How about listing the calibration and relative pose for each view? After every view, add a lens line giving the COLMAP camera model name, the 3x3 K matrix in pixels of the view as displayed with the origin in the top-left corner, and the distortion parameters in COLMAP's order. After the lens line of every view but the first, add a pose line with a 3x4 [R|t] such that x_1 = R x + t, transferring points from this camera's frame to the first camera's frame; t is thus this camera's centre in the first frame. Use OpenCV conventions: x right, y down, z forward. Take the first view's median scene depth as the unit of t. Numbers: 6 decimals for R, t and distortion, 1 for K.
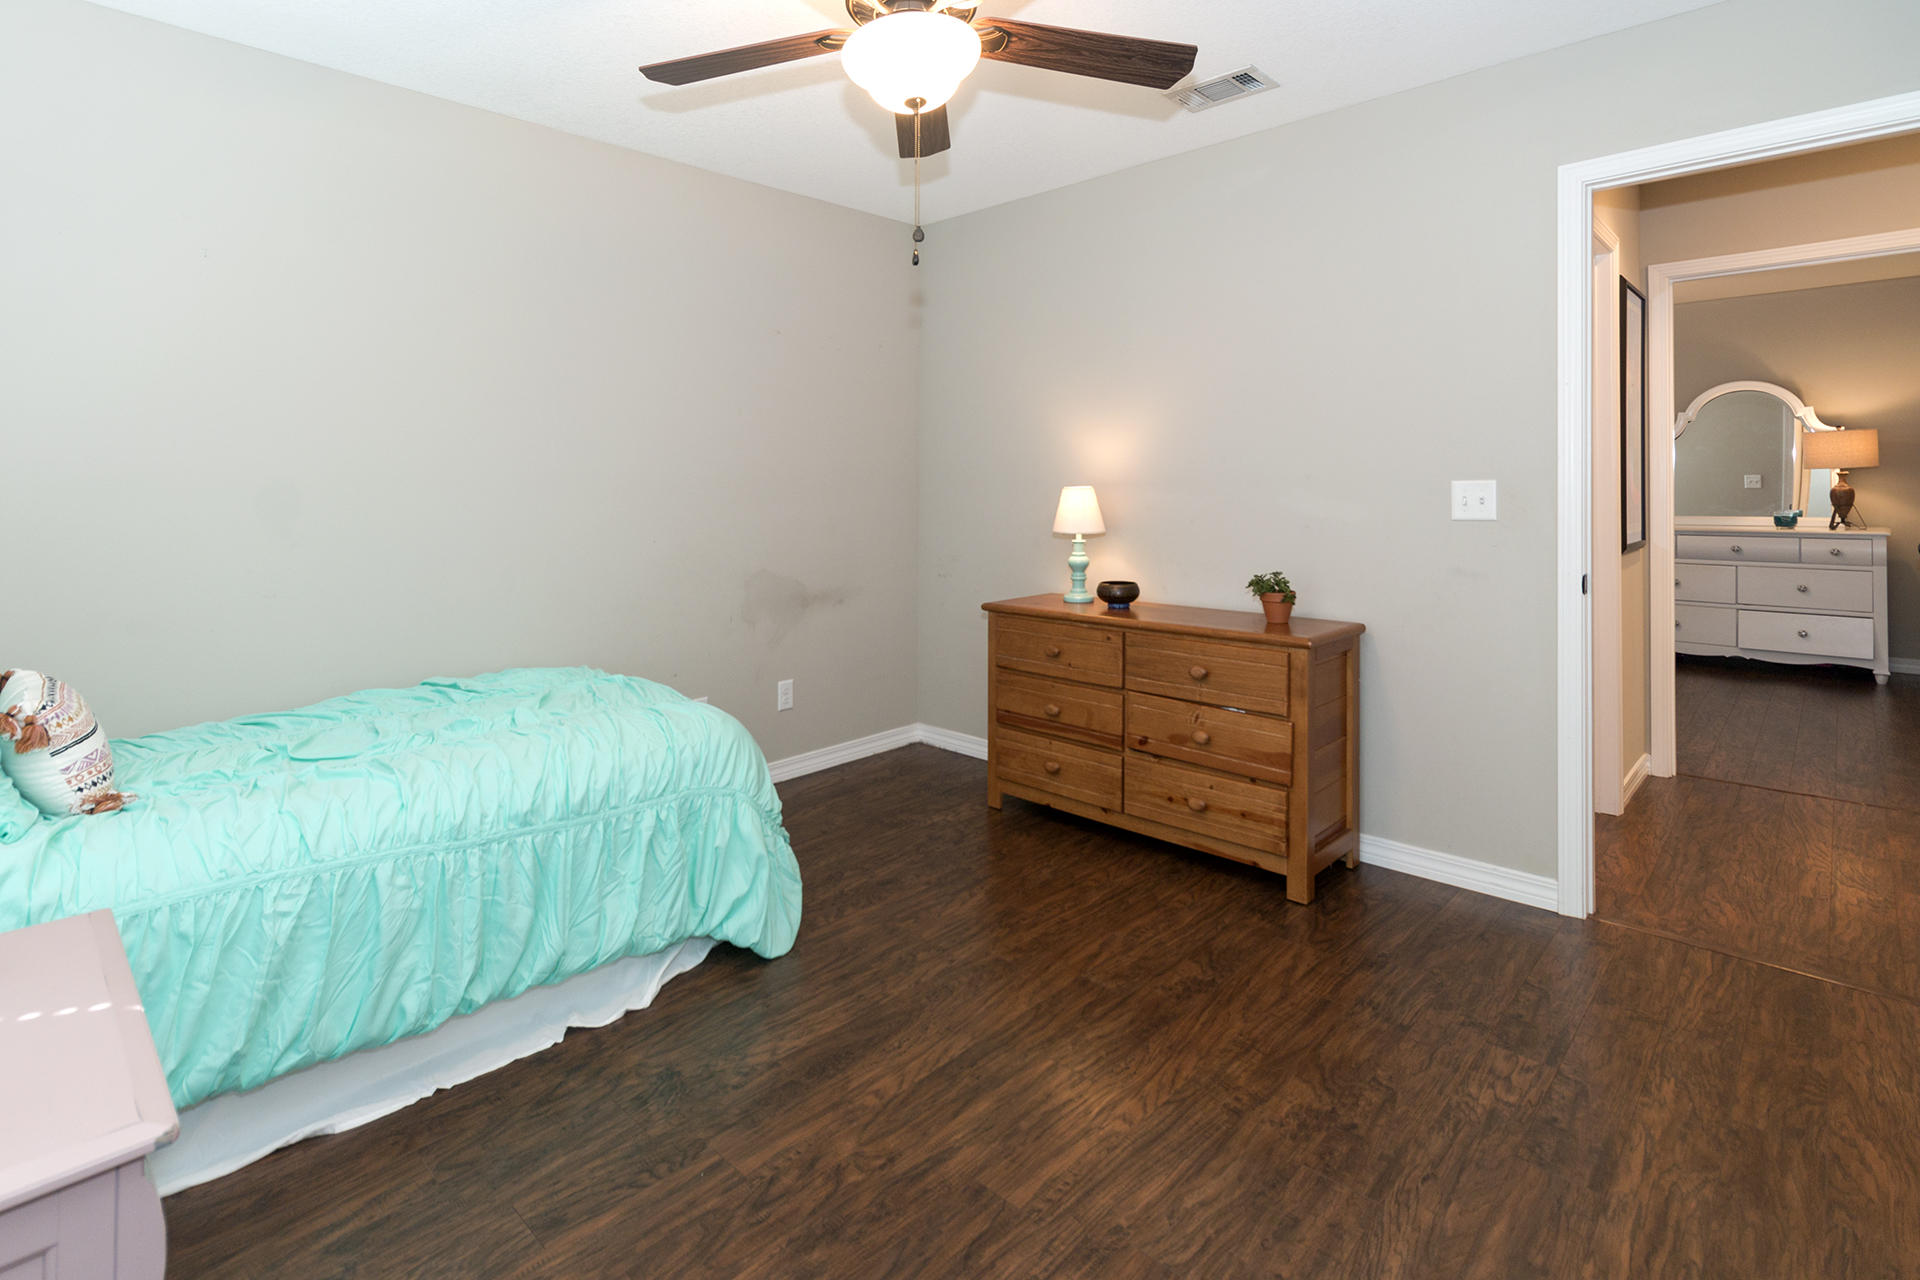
lens RADIAL K [[926.9, 0, 949.1], [0, 926.9, 487.5], [0, 0, 1]] dist [0.000932, -0.000108]
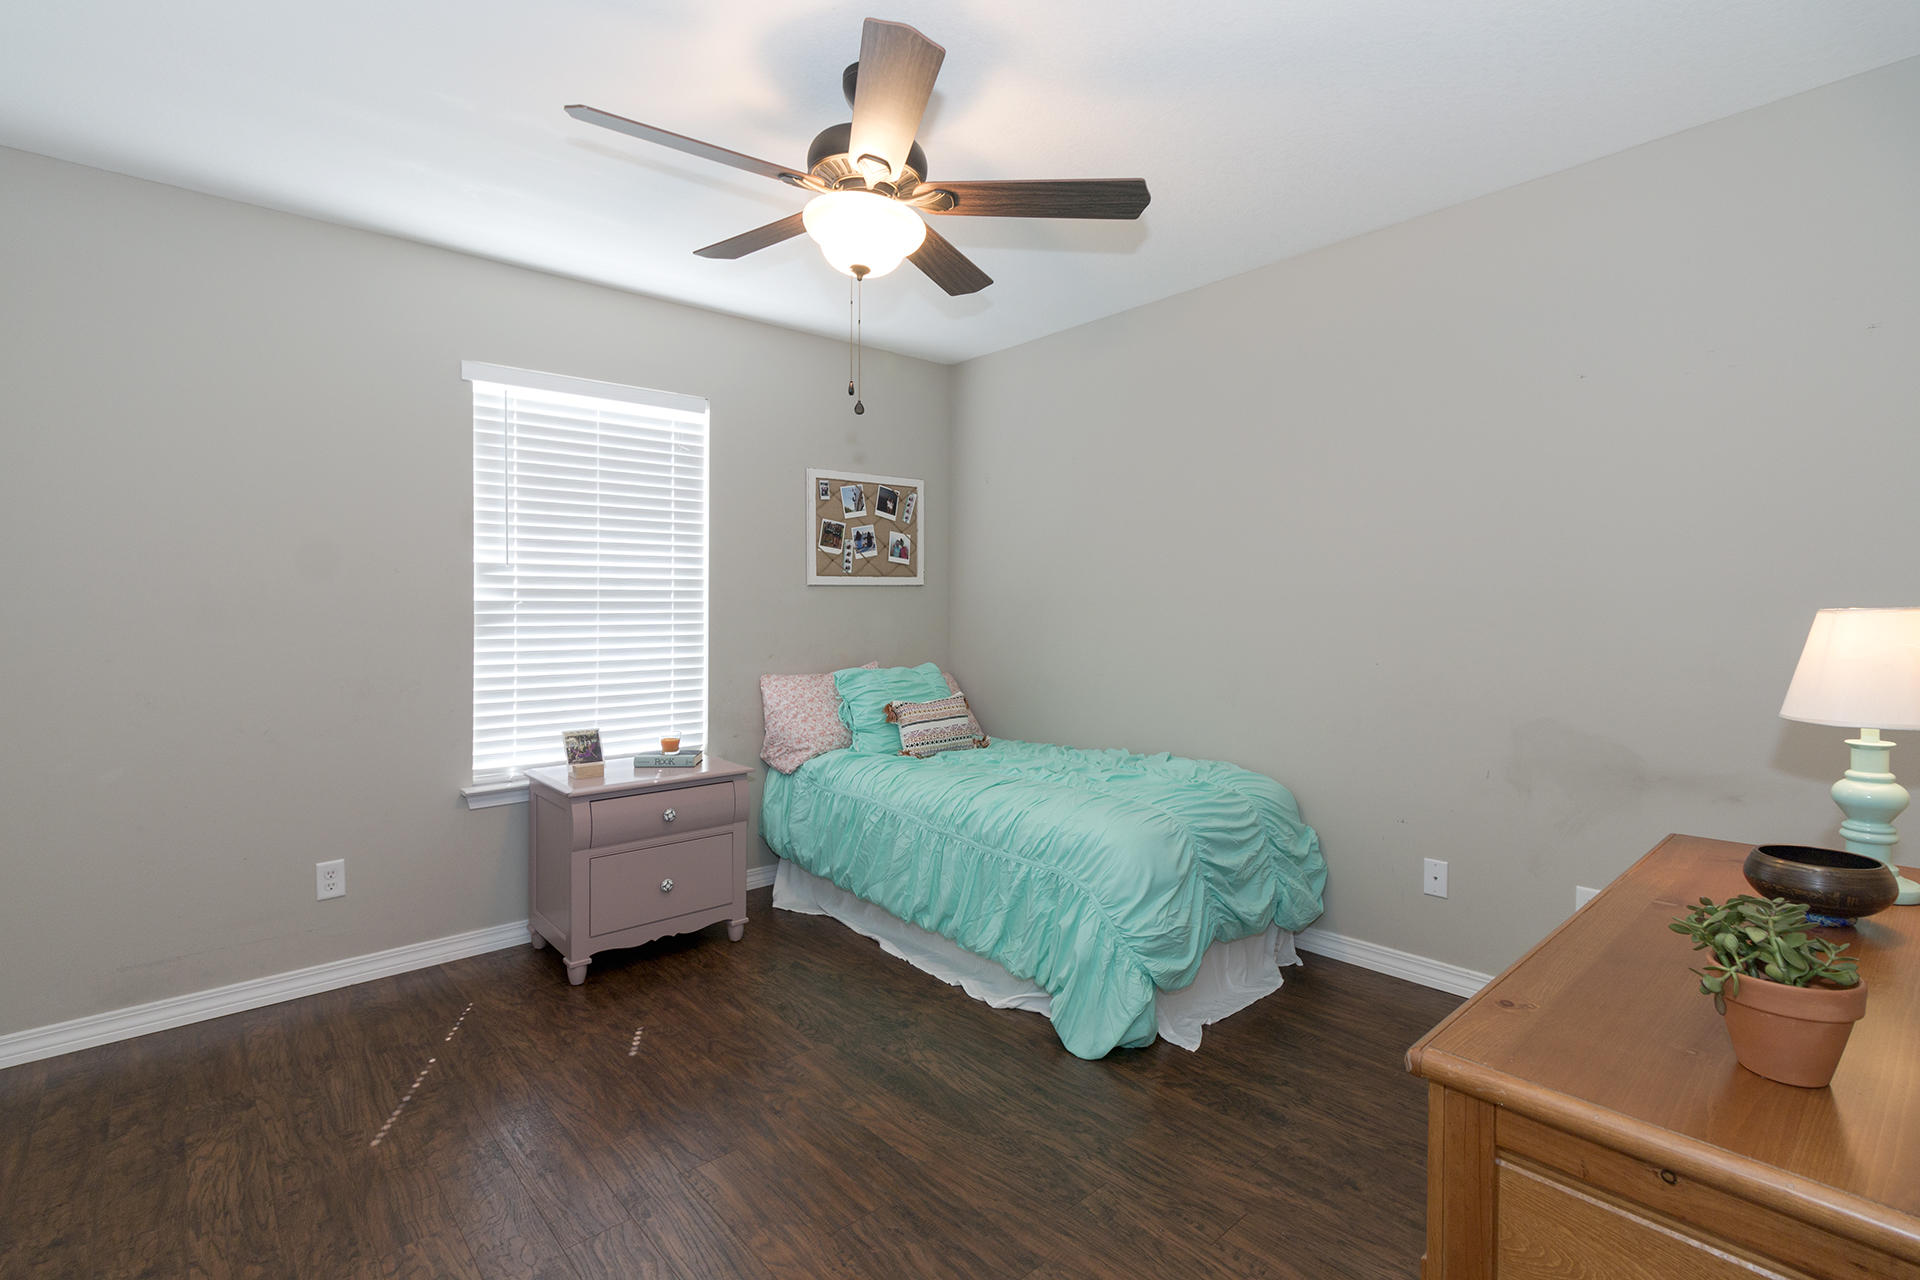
lens RADIAL K [[895.3, 0, 952.9], [0, 895.3, 655.9], [0, 0, 1]] dist [-0.000404, -0.000154]
pose [[-0.089365, 0.063244, -0.993989, 1.054376], [0.009929, 0.997989, 0.062606, -0.013892], [0.995949, -0.004275, -0.089813, 1.243945]]
